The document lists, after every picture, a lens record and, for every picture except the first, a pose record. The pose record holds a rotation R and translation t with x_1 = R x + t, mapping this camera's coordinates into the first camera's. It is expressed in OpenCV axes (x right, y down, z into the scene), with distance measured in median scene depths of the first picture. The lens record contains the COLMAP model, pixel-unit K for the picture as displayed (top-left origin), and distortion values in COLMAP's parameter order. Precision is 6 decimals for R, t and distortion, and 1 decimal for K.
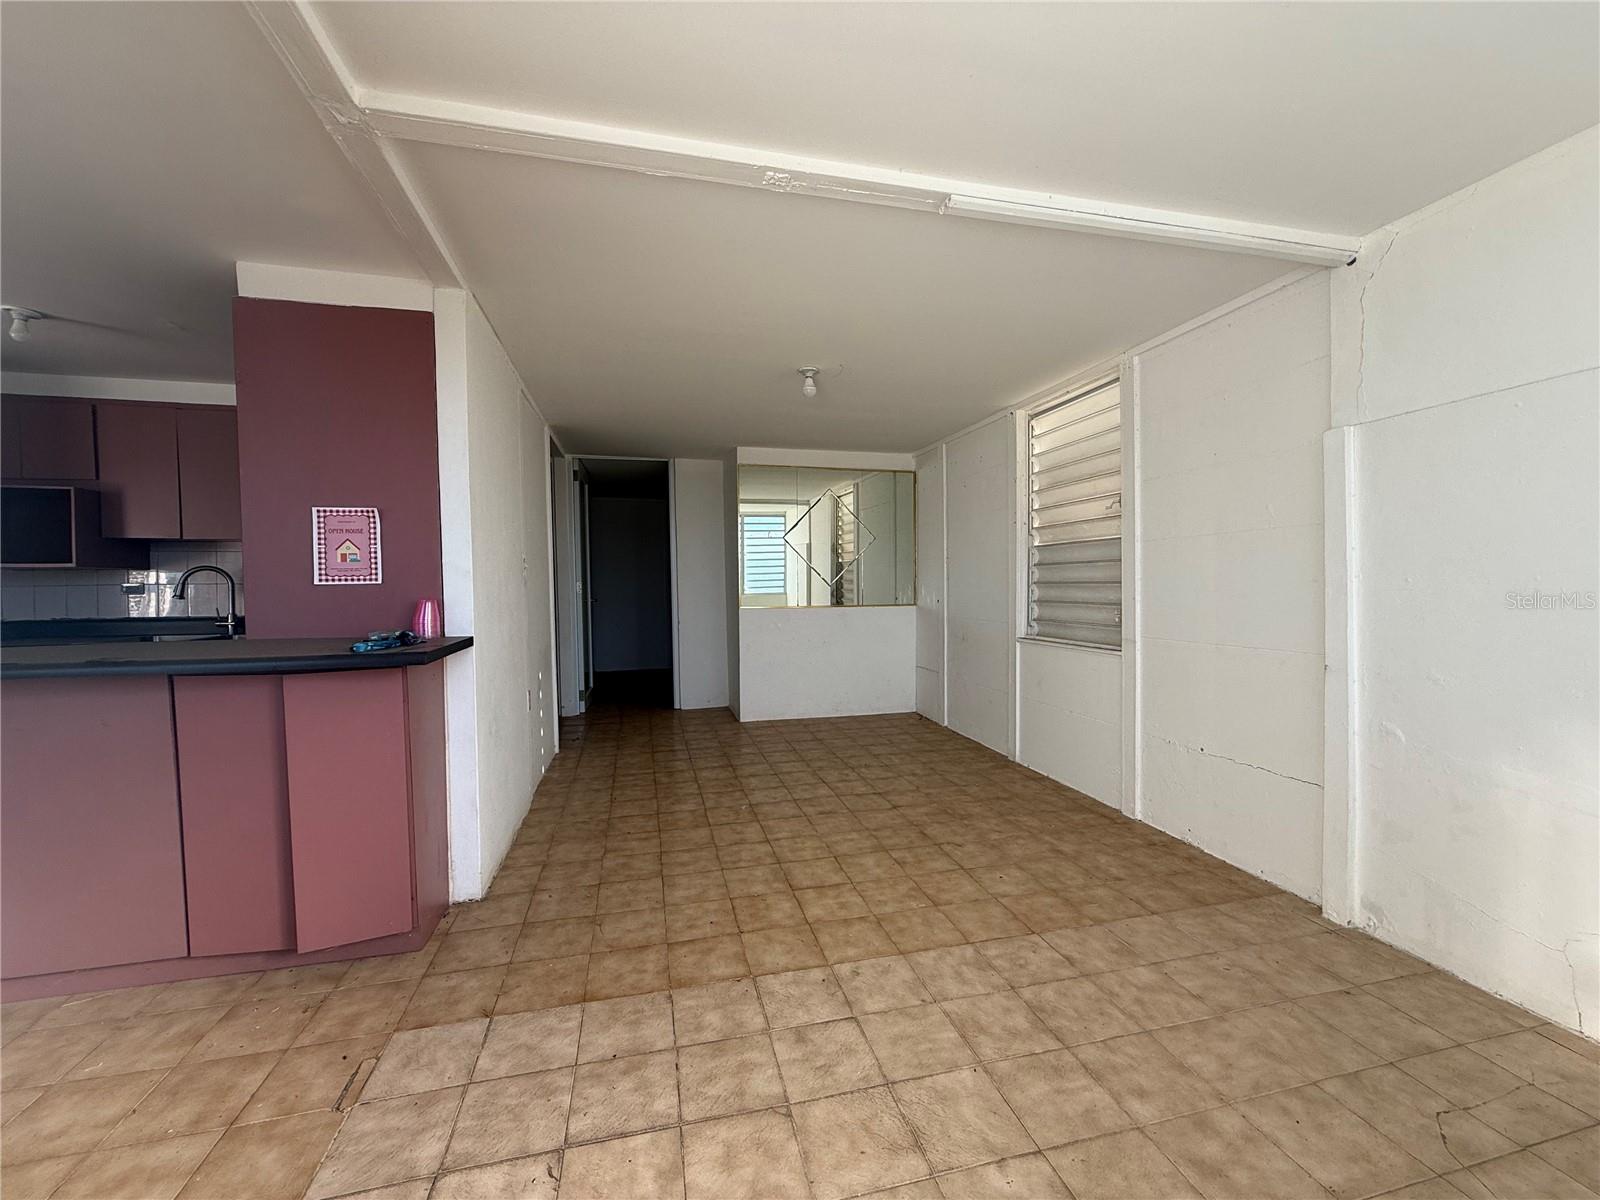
lens RADIAL K [[638.8, 0, 796.6], [0, 638.8, 600.4], [0, 0, 1]] dist [0.001662, 0.000263]
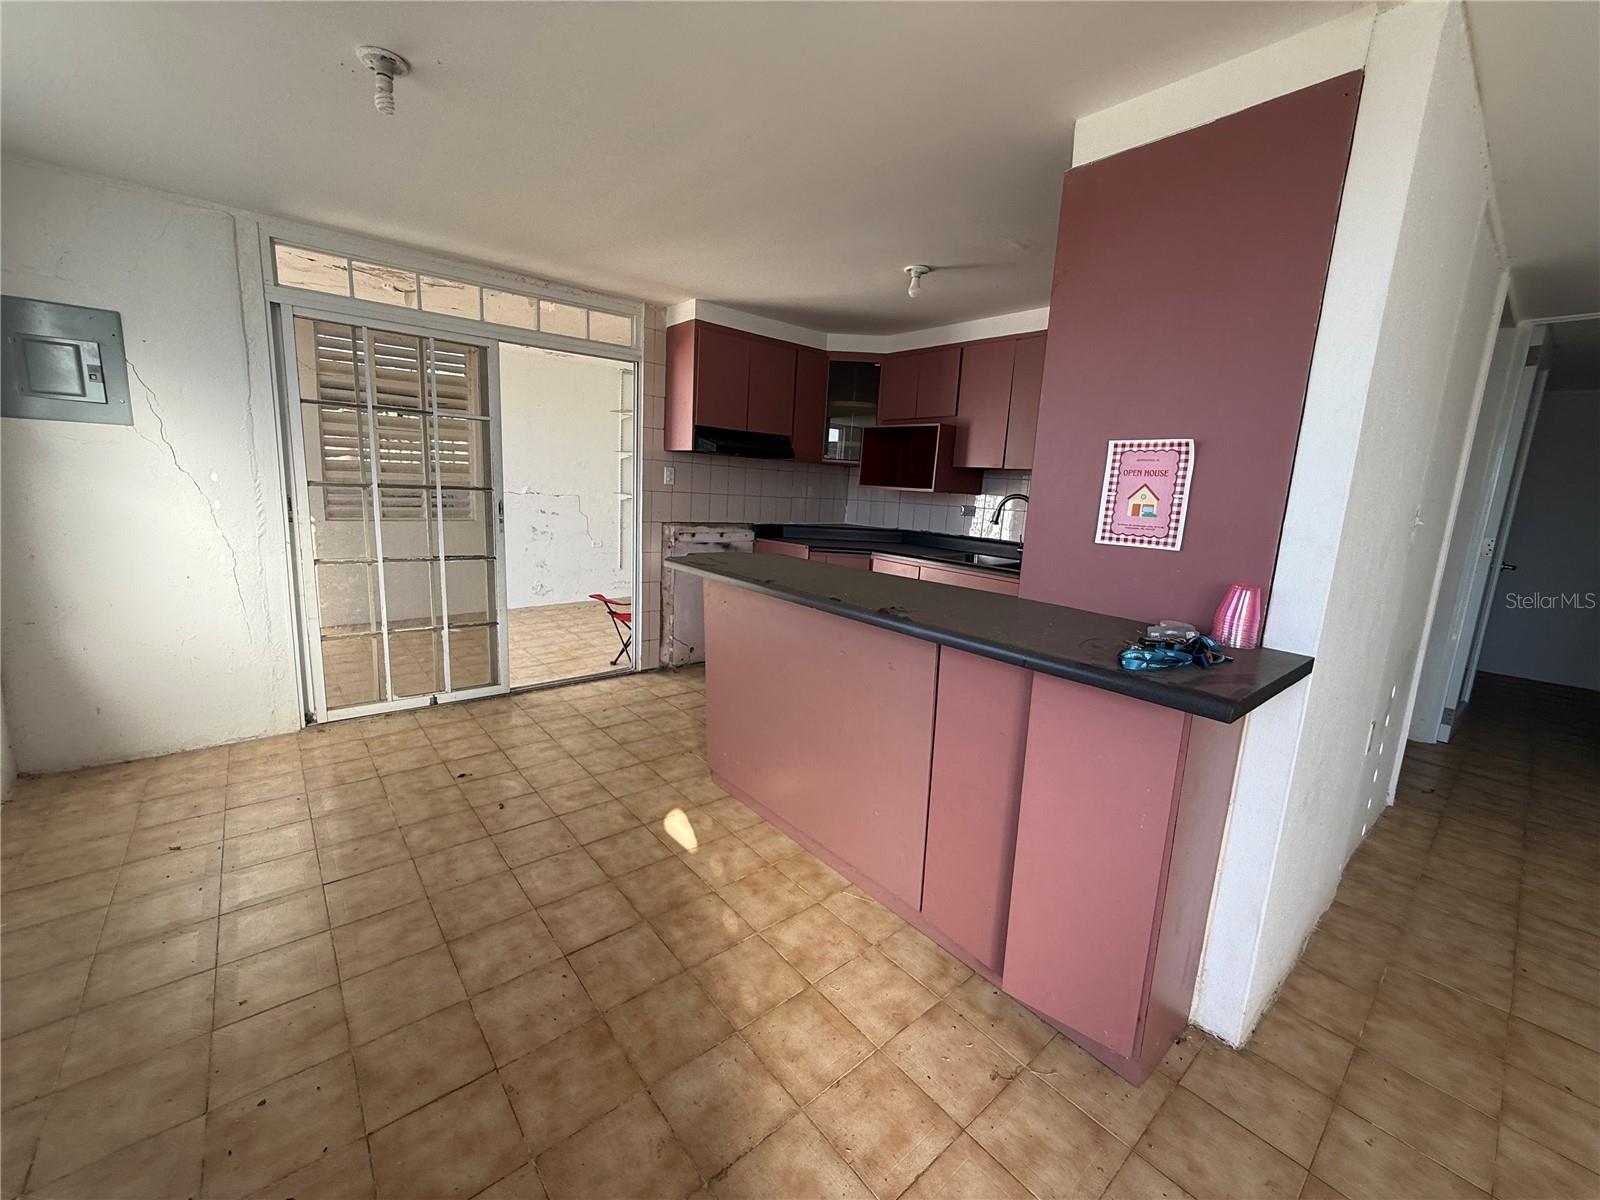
lens RADIAL K [[638.8, 0, 793.2], [0, 638.8, 599.8], [0, 0, 1]] dist [0.001662, 0.000263]
pose [[0.444514, 0.194026, -0.874506, -0.216656], [-0.080725, 0.980964, 0.176613, -0.061505], [0.892127, -0.007912, 0.451715, 0.309511]]
